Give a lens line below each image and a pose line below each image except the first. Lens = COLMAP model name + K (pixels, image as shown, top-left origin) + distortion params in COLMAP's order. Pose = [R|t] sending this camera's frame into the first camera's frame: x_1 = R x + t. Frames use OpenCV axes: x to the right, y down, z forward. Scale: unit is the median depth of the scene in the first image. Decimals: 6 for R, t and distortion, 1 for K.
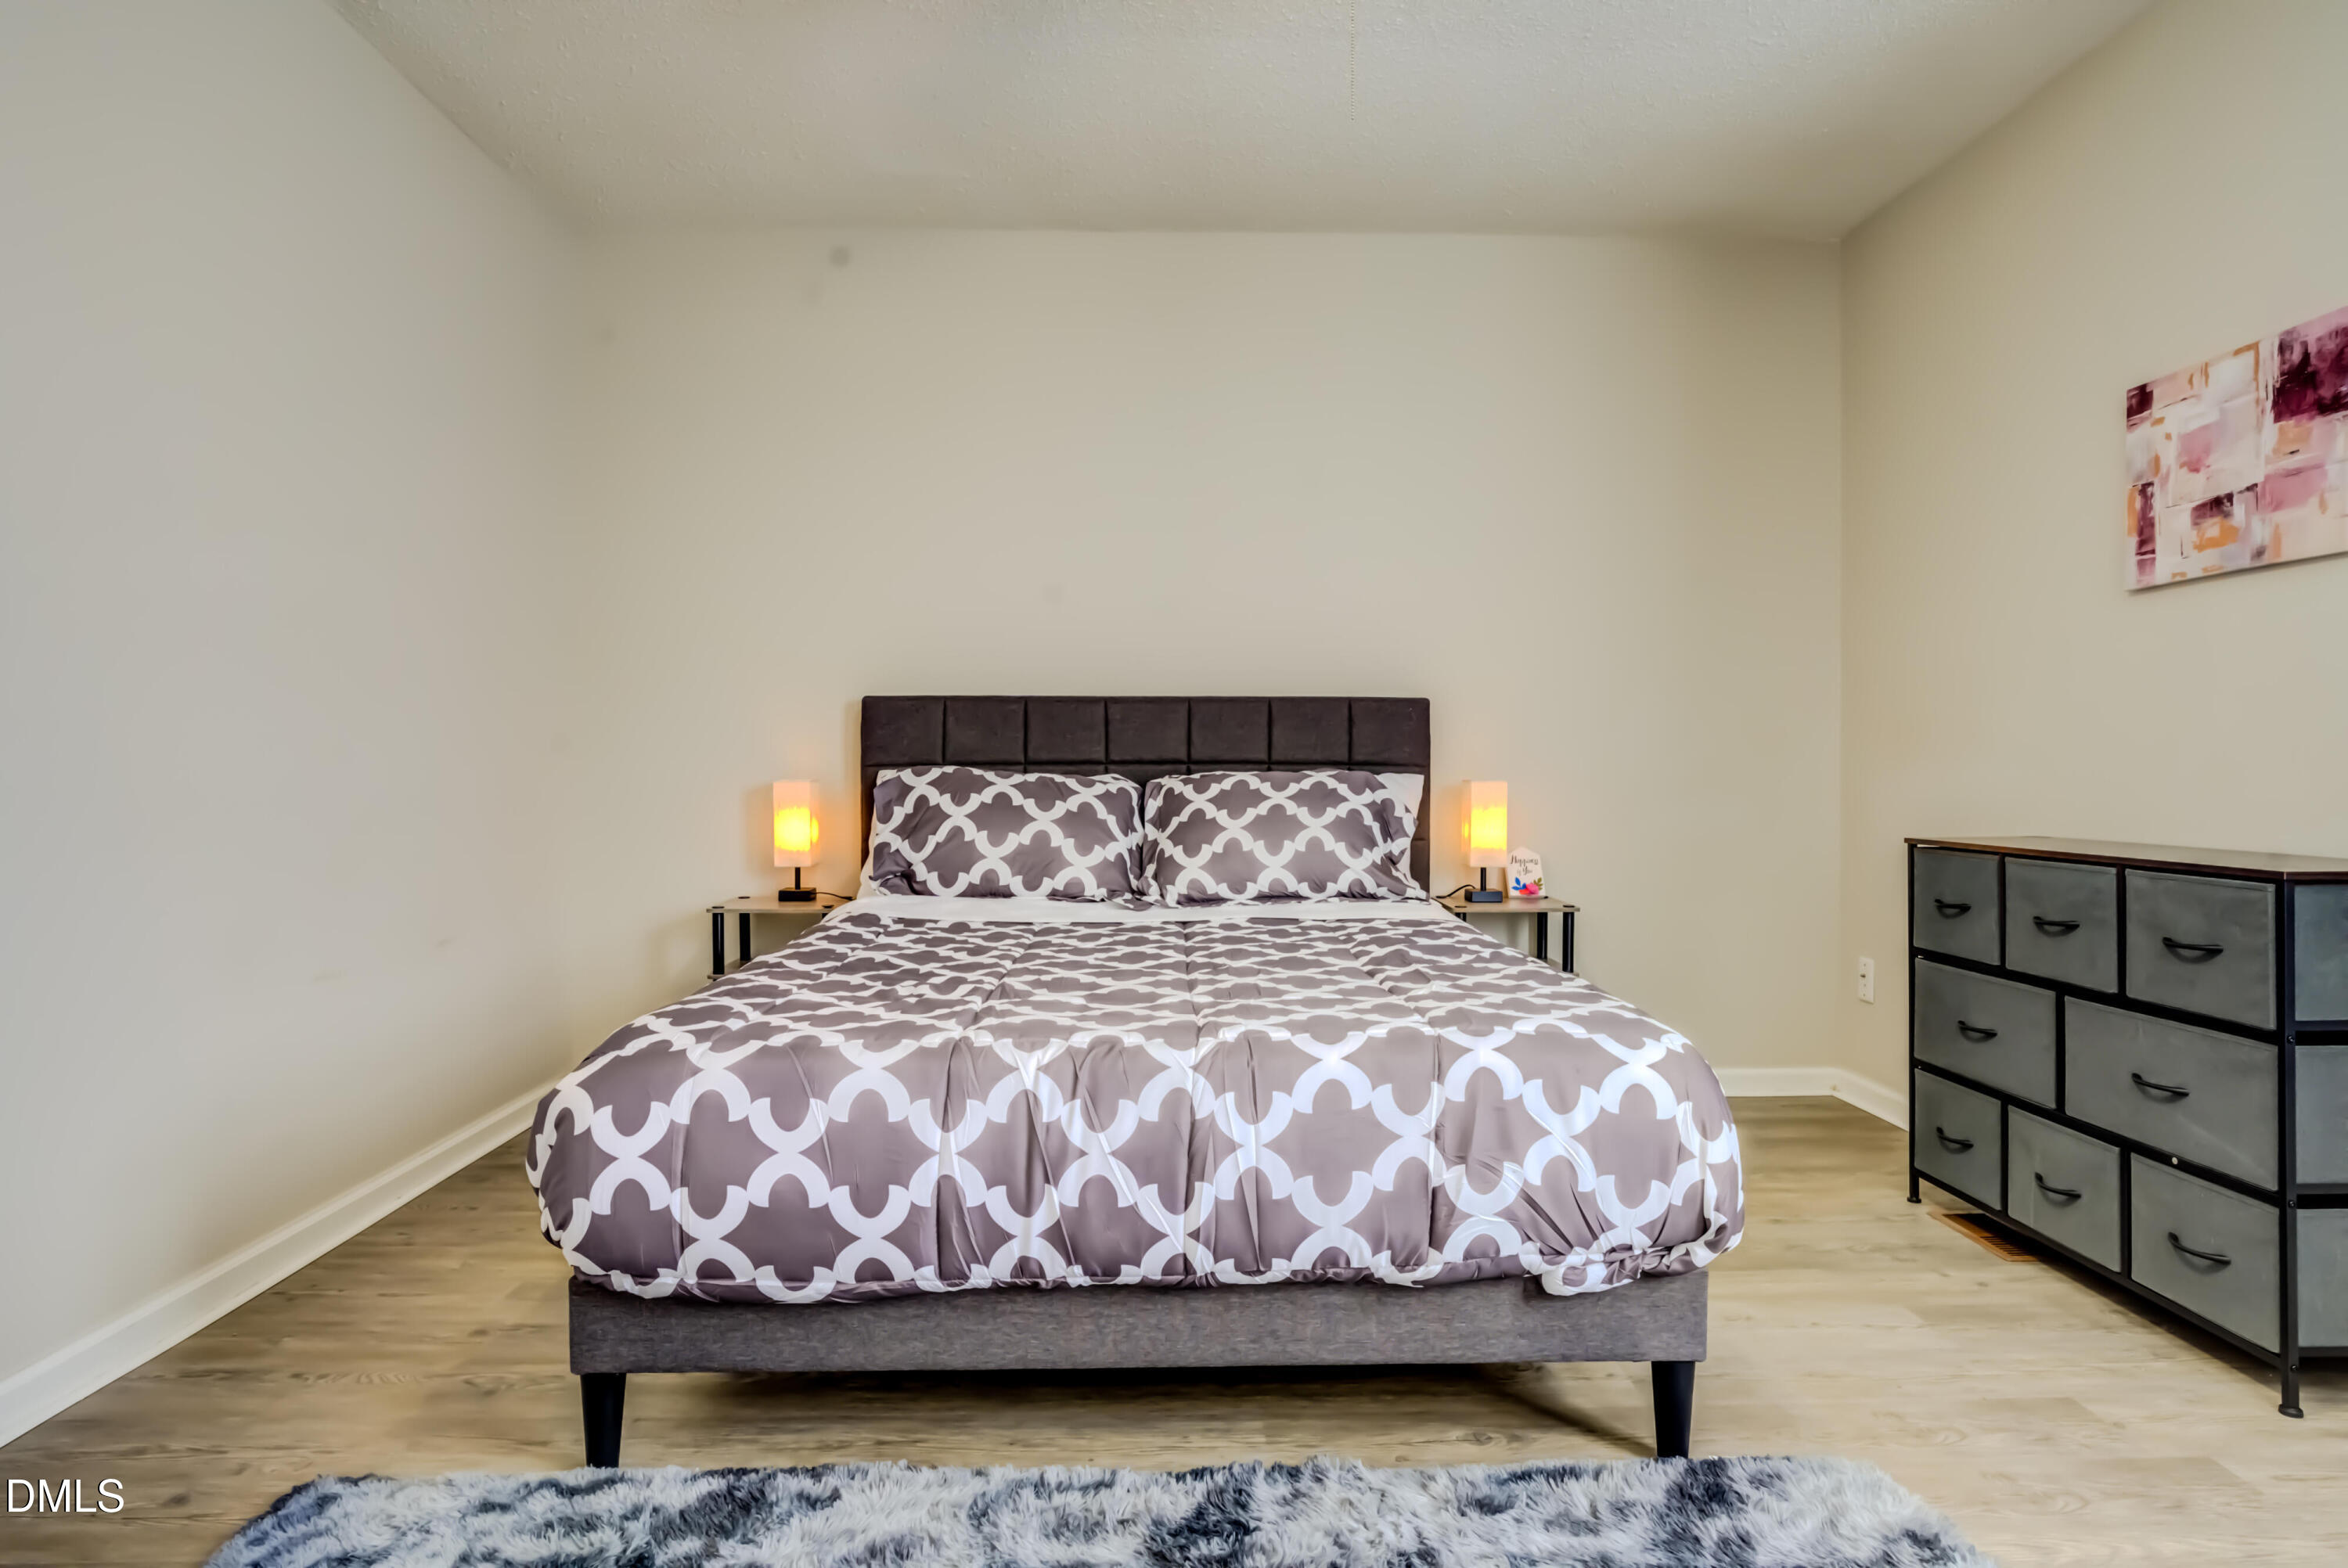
lens RADIAL K [[1393.1, 0, 1174.0], [0, 1393.1, 784.0], [0, 0, 1]] dist [-0.045087, 0.035595]
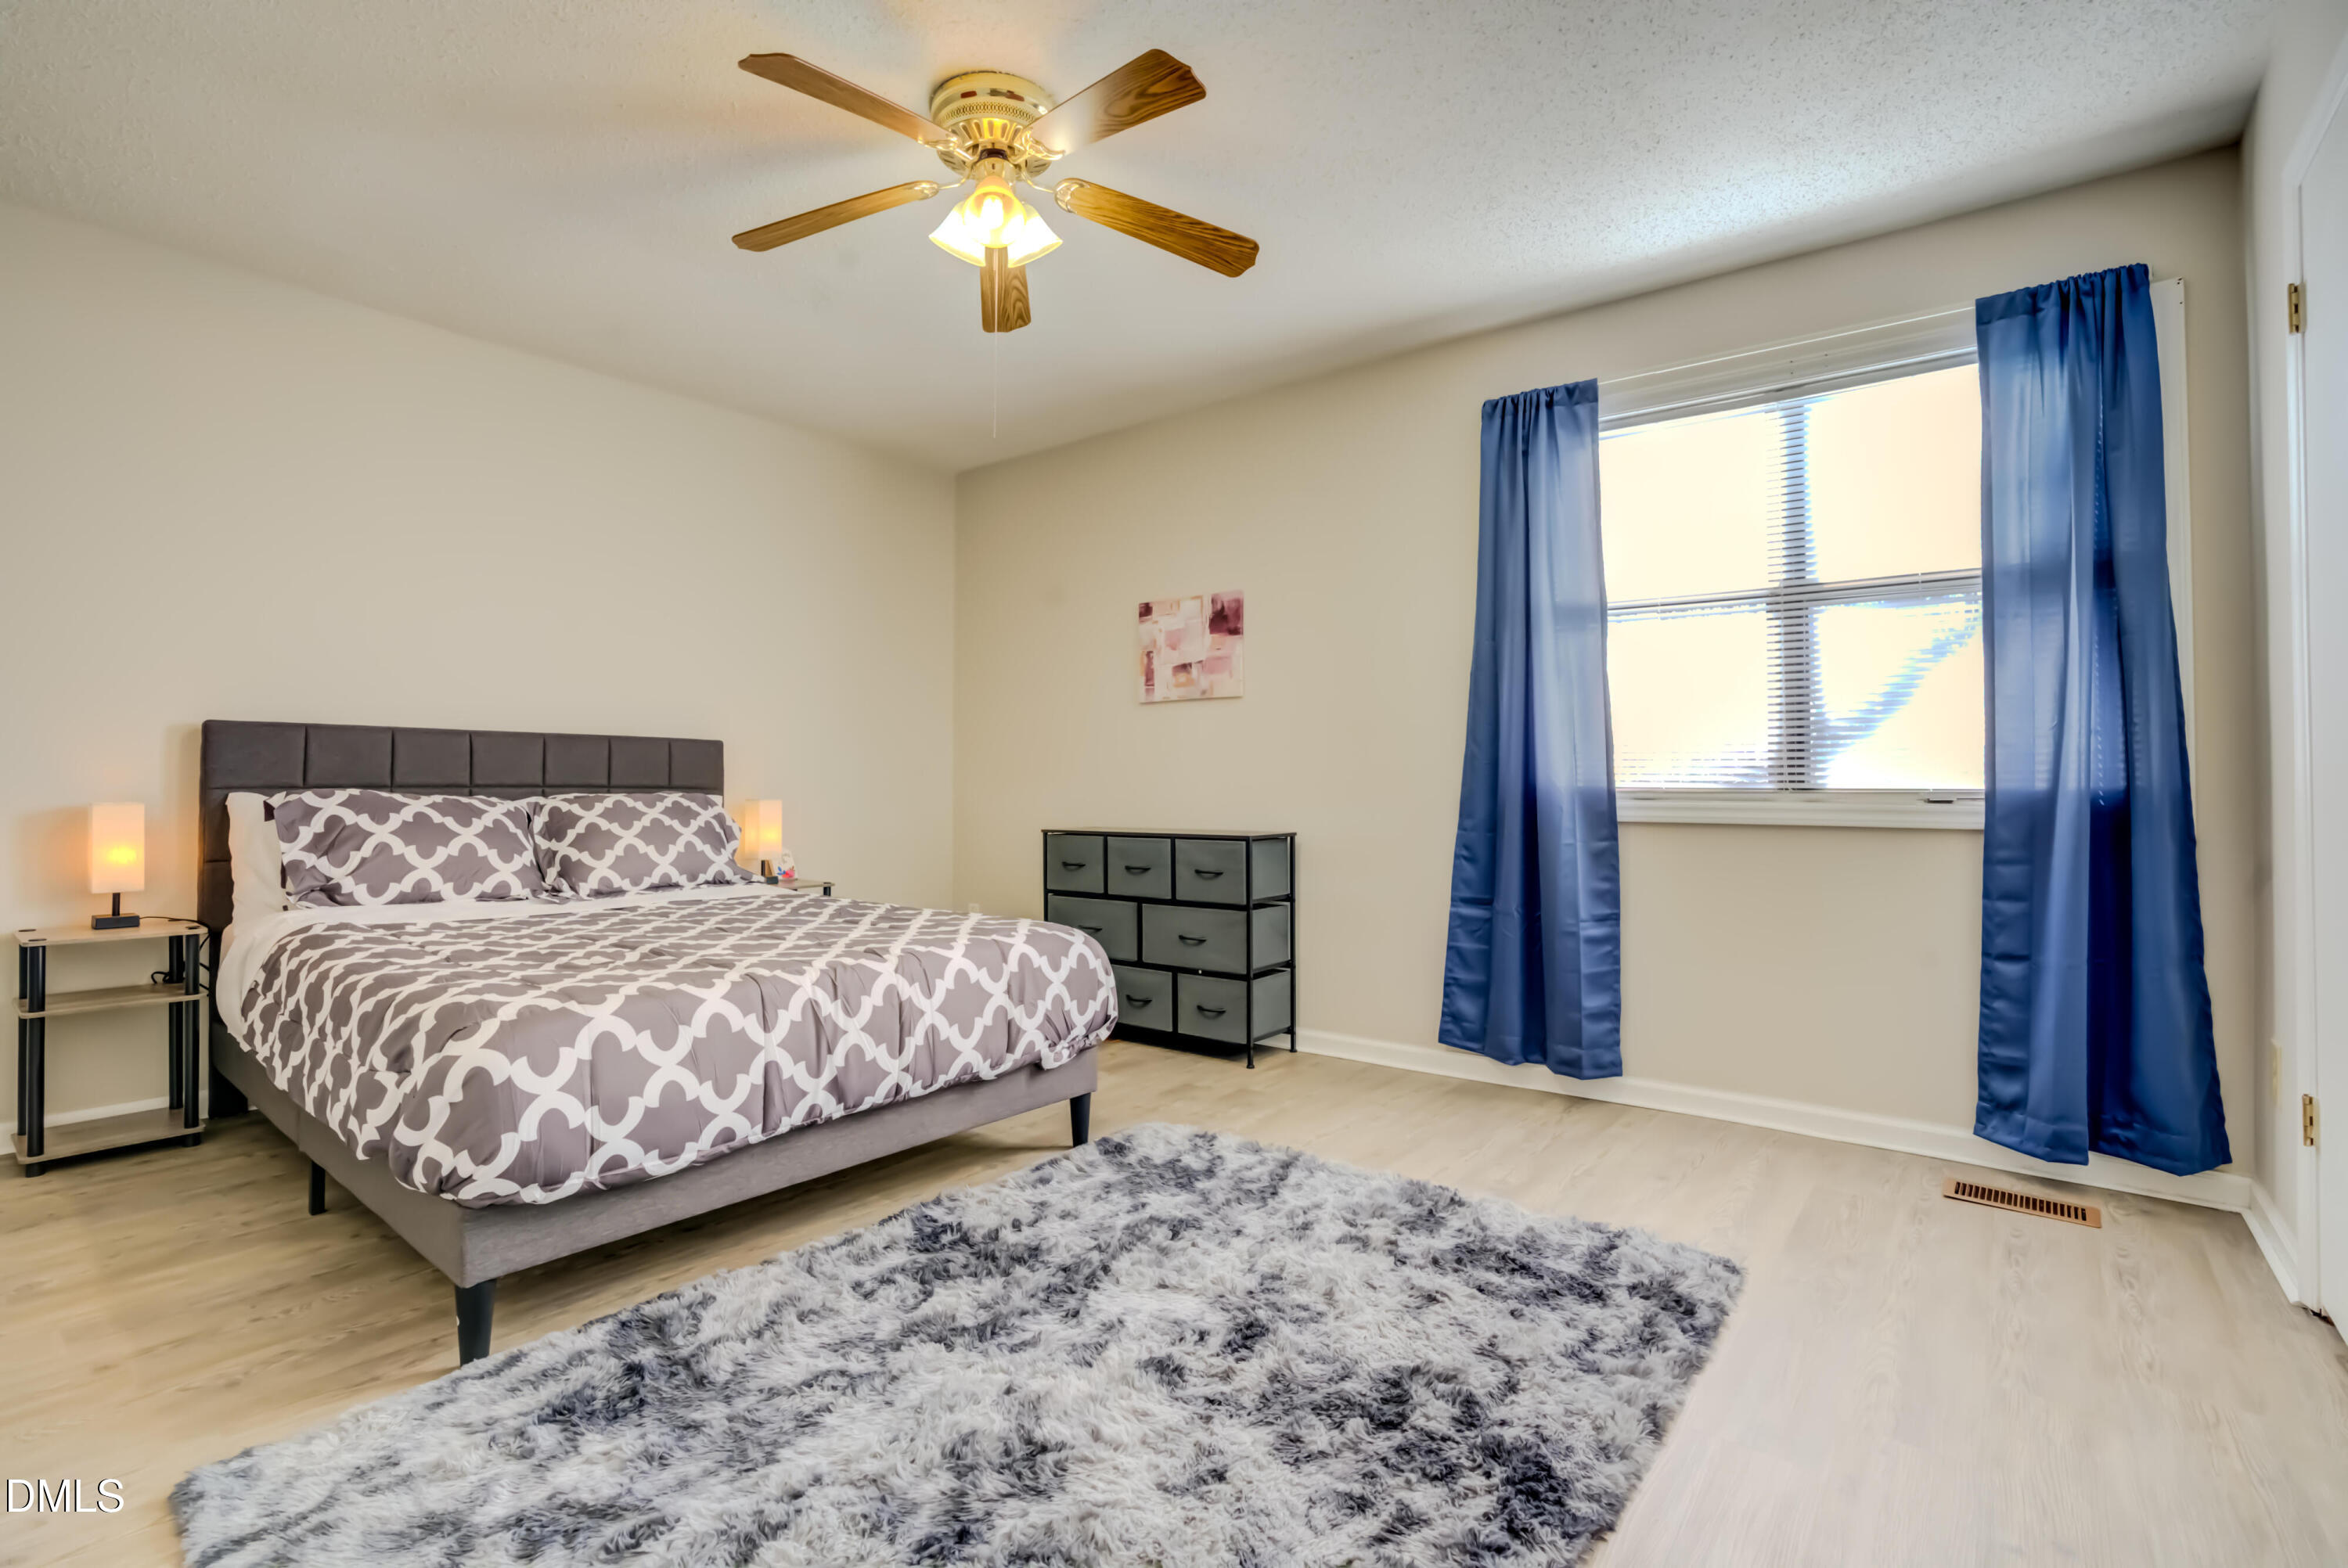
lens RADIAL K [[1126.2, 0, 1174.0], [0, 1126.2, 784.0], [0, 0, 1]] dist [-0.069457, 0.030330]
pose [[0.628584, 0.004395, 0.777729, -0.651375], [0.007878, 0.999897, -0.012018, -0.001869], [-0.777701, 0.013681, 0.628485, -0.086127]]
